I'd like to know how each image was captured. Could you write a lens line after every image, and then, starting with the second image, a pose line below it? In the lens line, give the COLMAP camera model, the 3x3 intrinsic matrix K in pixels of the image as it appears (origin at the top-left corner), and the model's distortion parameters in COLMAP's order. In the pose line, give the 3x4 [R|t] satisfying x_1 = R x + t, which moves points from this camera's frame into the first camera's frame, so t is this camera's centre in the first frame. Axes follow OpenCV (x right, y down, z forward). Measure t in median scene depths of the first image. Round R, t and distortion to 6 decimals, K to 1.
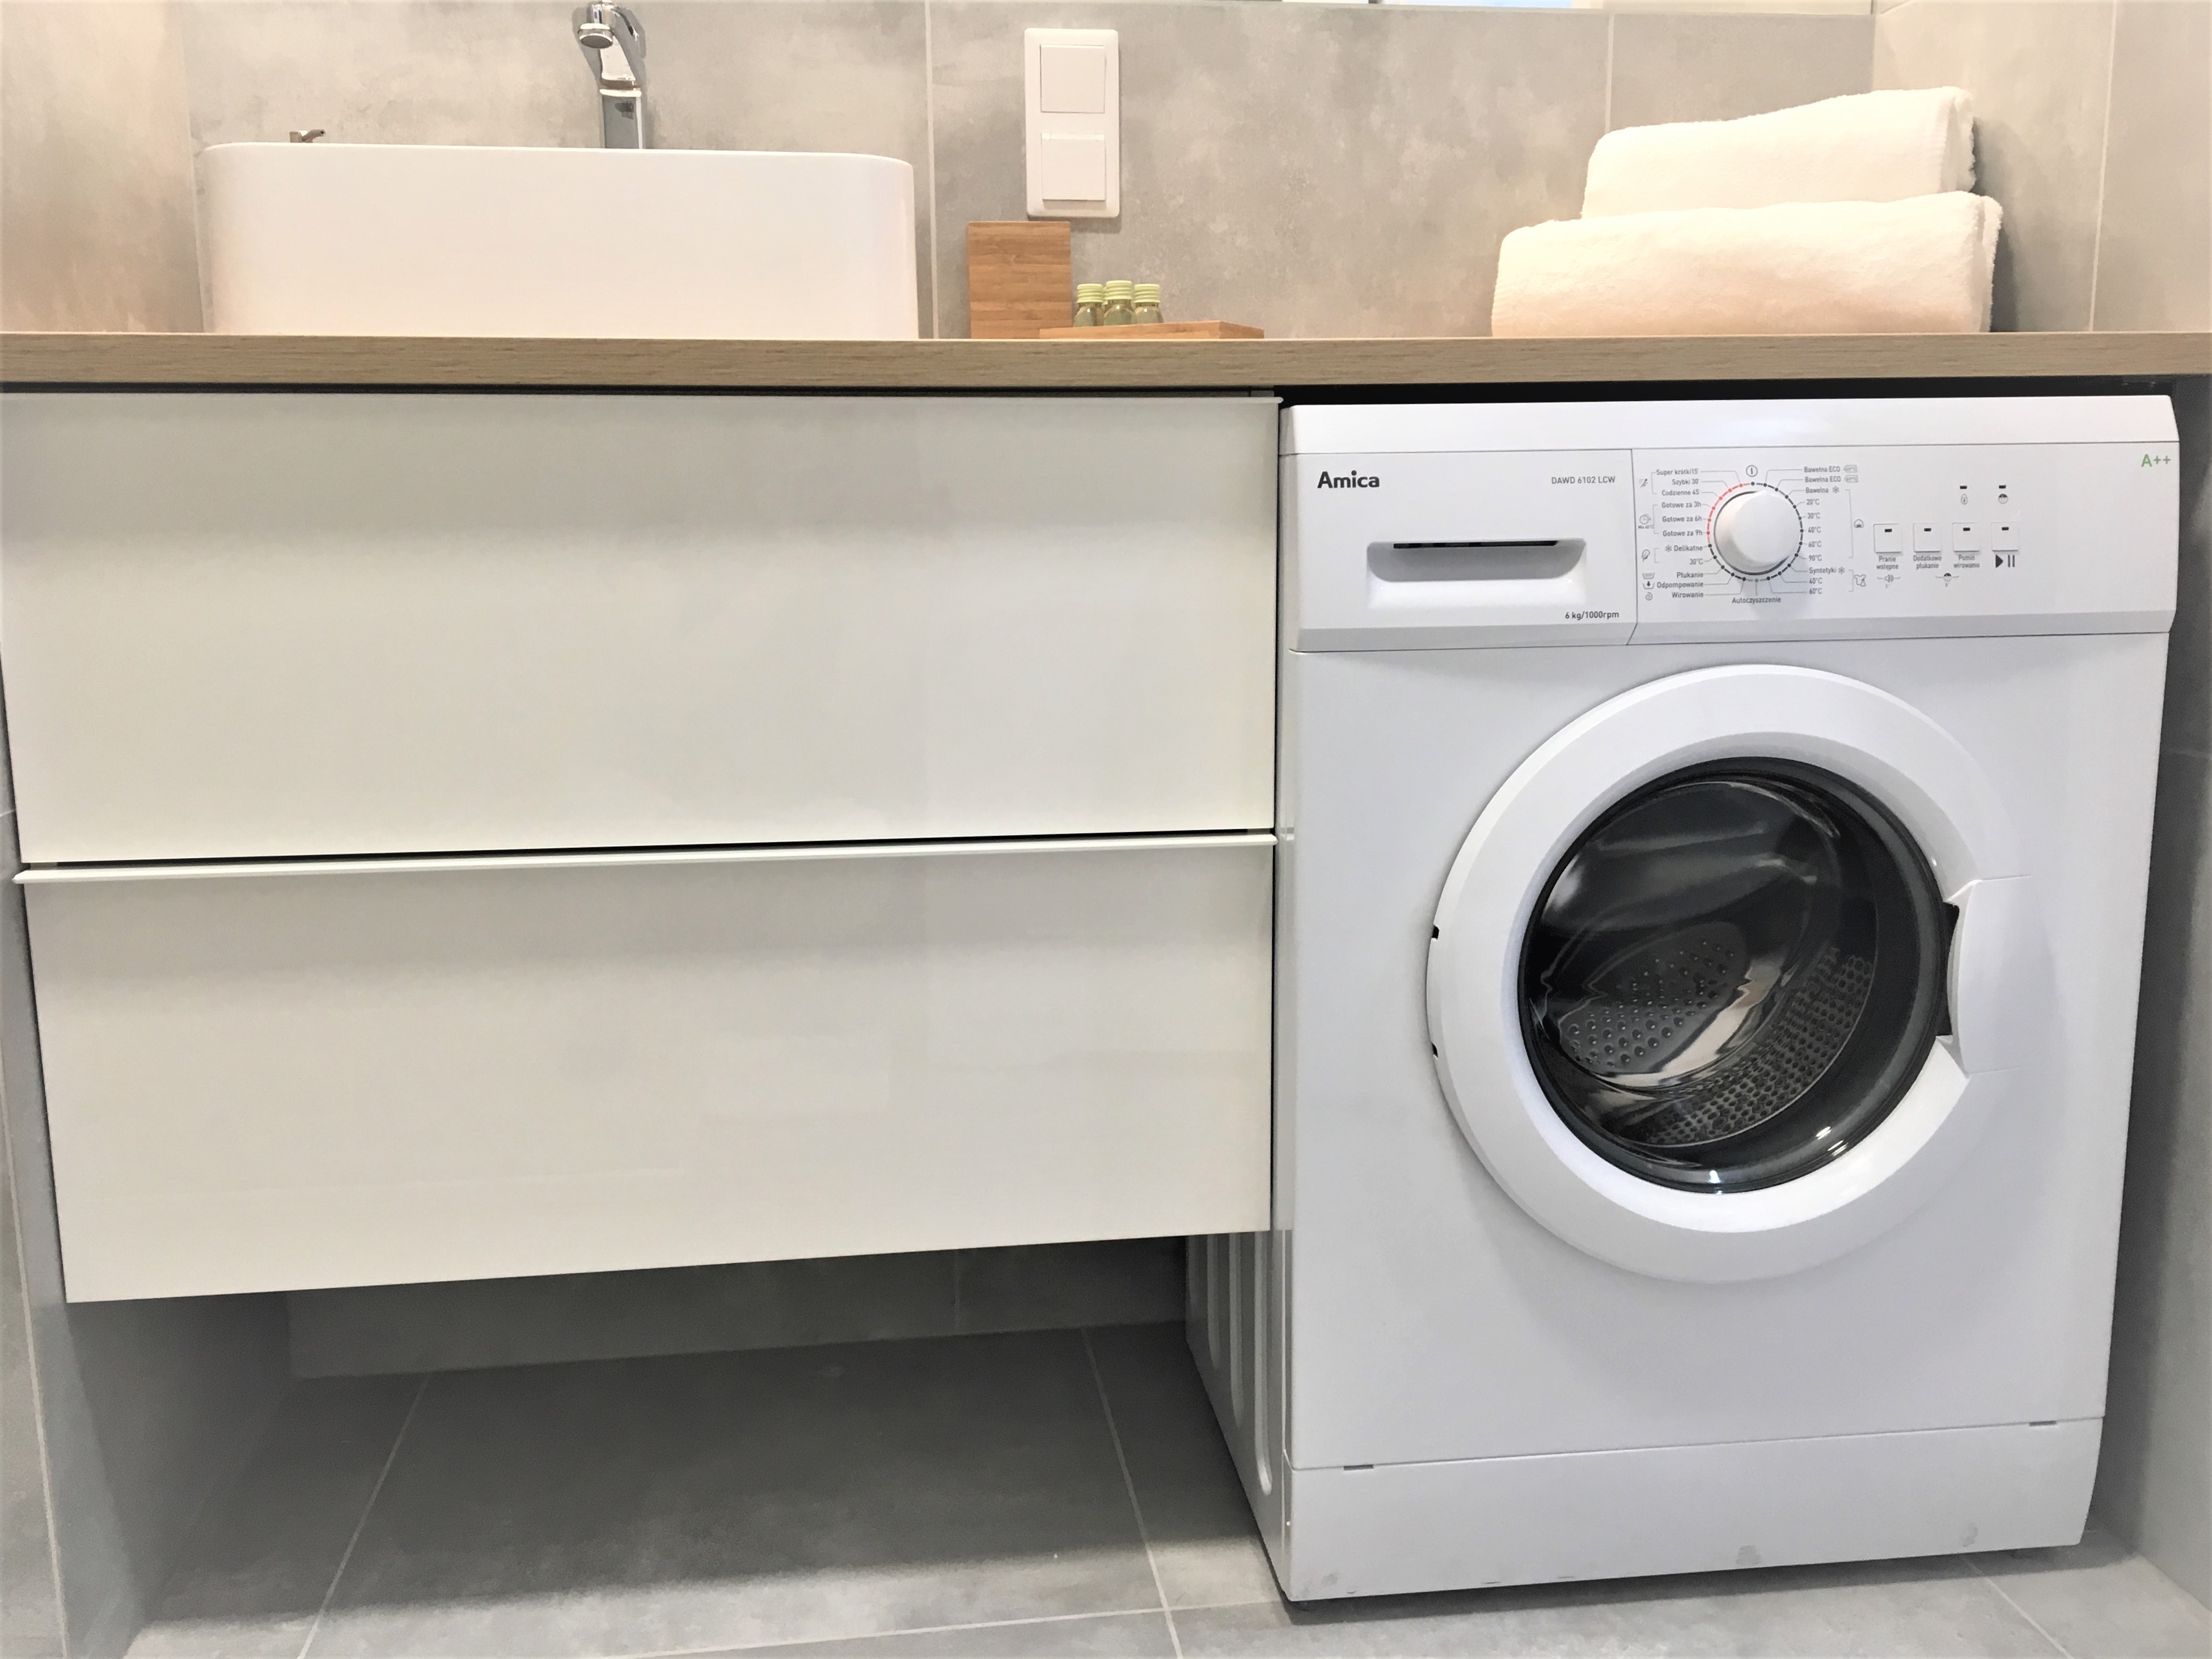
lens RADIAL K [[1887.3, 0, 1090.6], [0, 1887.3, 842.8], [0, 0, 1]] dist [0.078746, -0.105886]
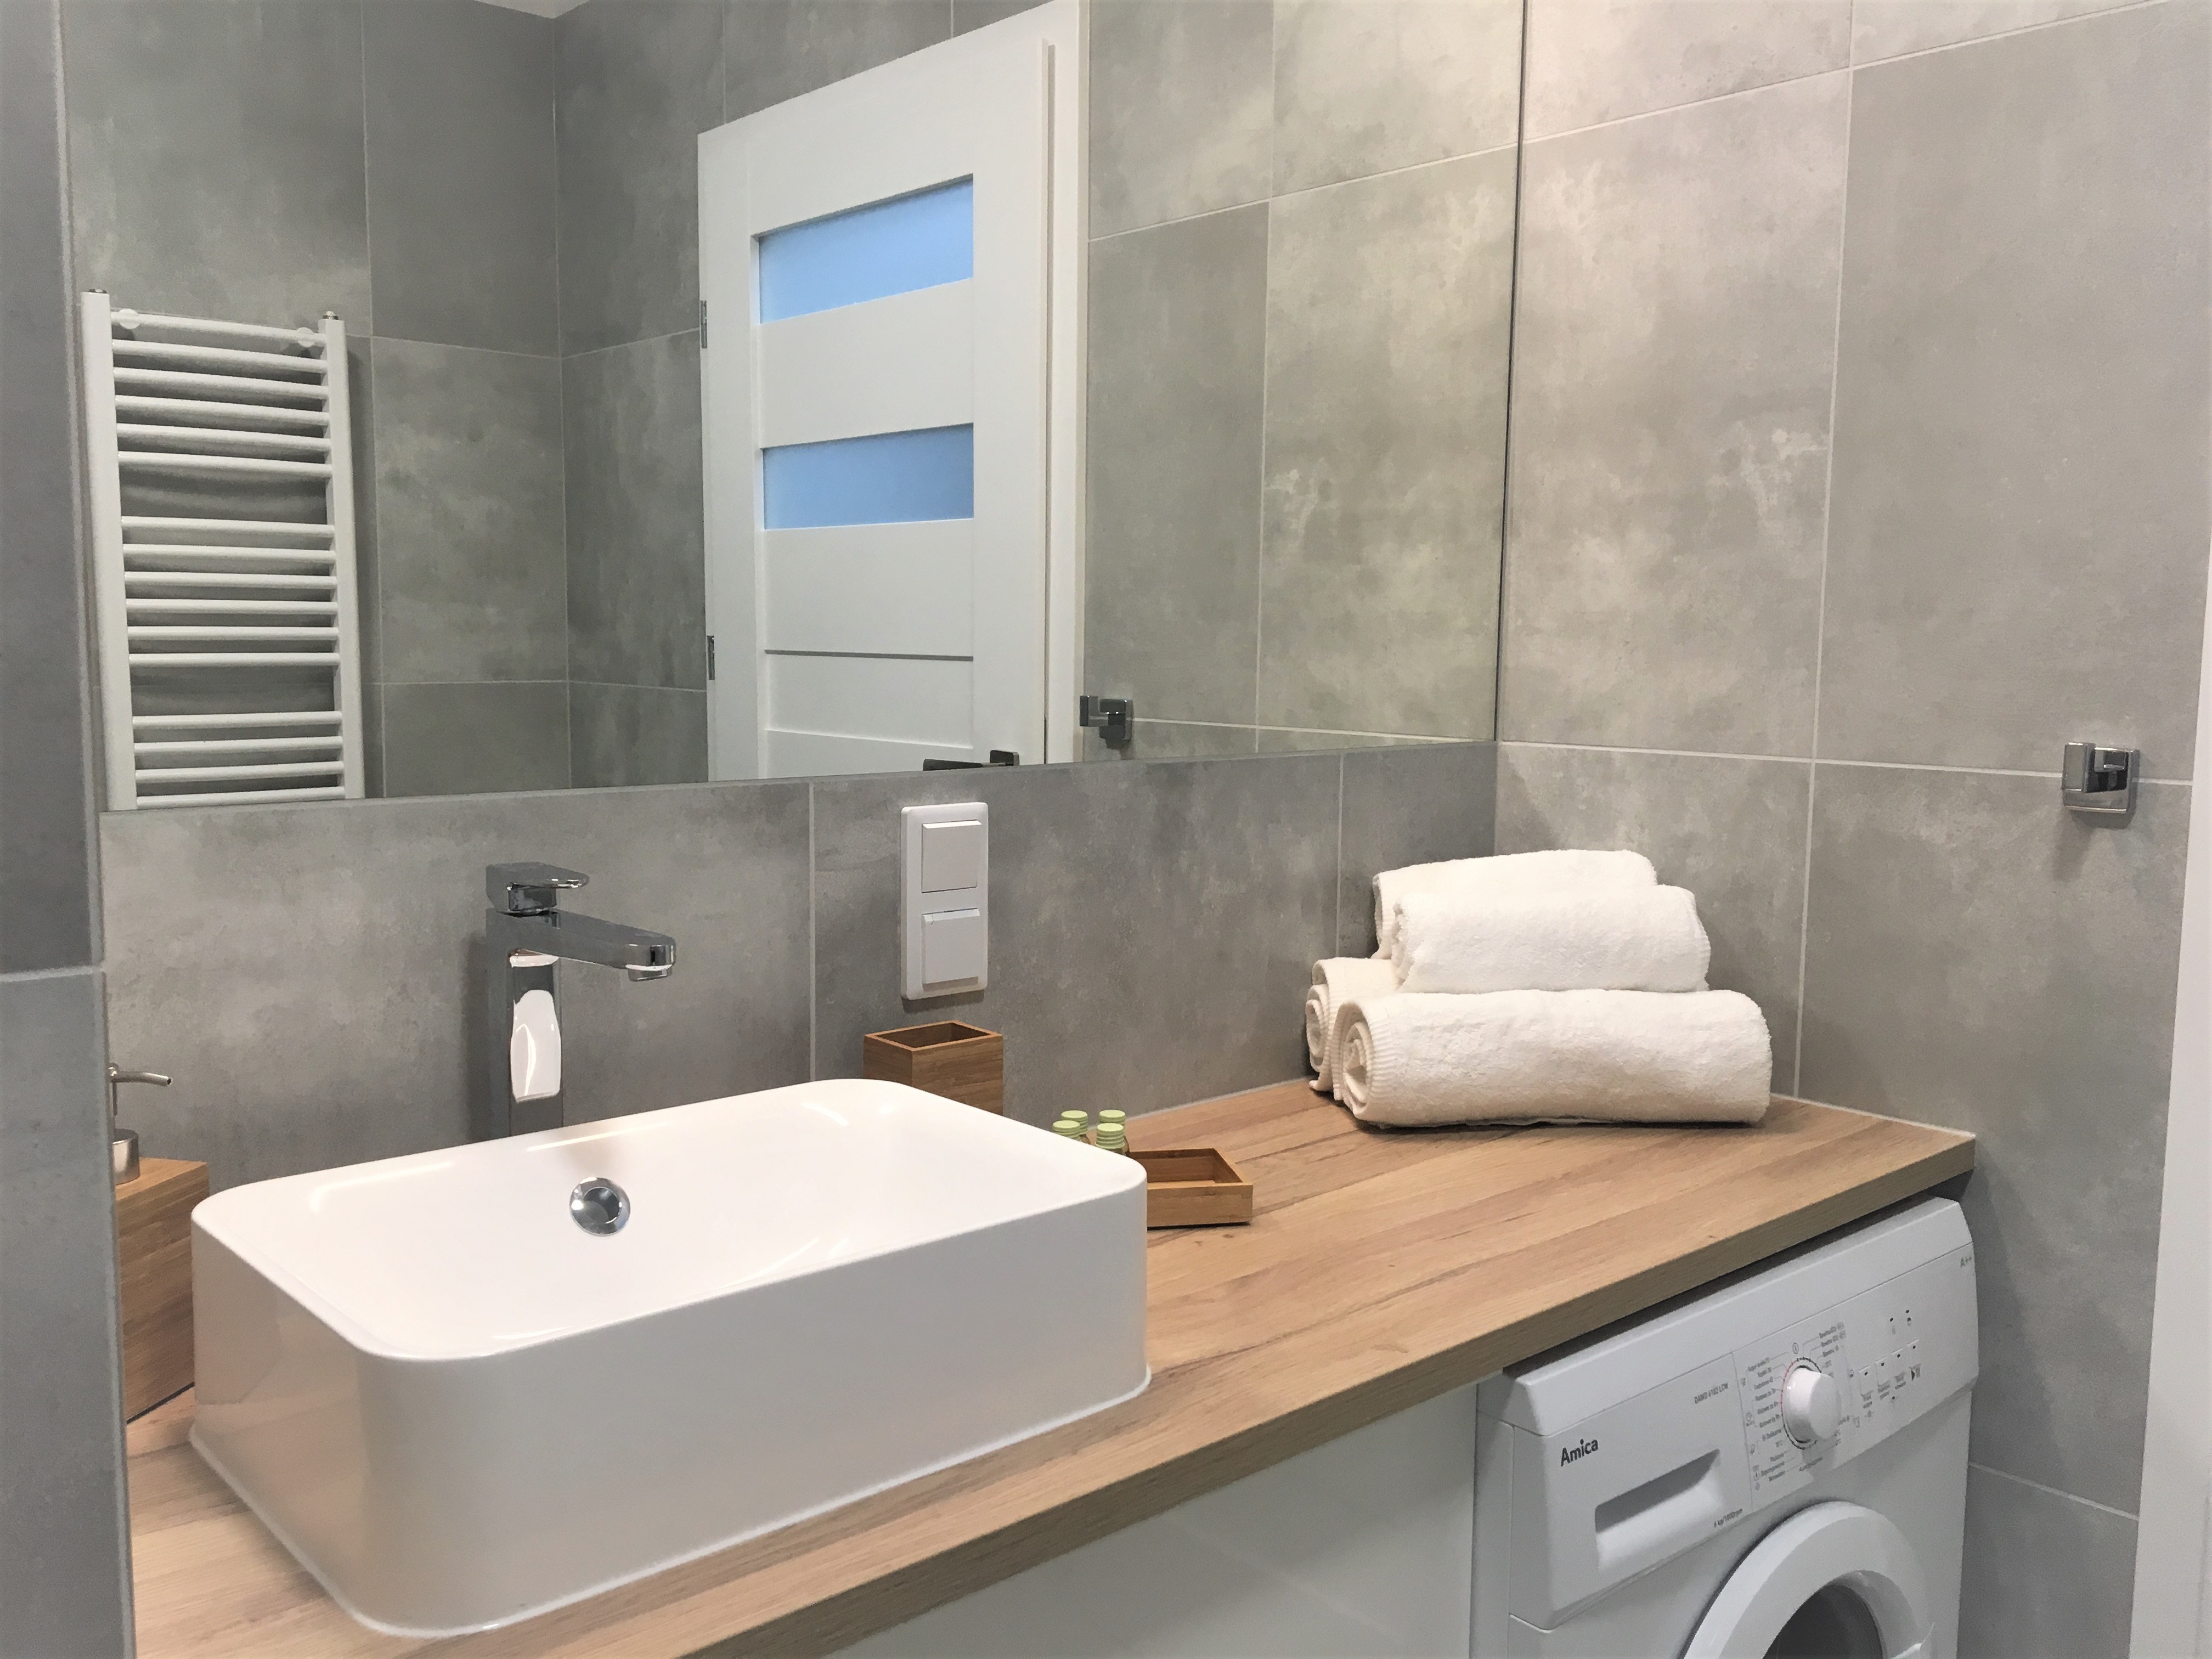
lens RADIAL K [[1887.0, 0, 1101.6], [0, 1887.0, 824.2], [0, 0, 1]] dist [0.078746, -0.105886]
pose [[0.823590, -0.037680, 0.565933, -0.464033], [0.085514, 0.994634, -0.058224, -0.356799], [-0.560702, 0.096348, 0.822393, 0.209174]]
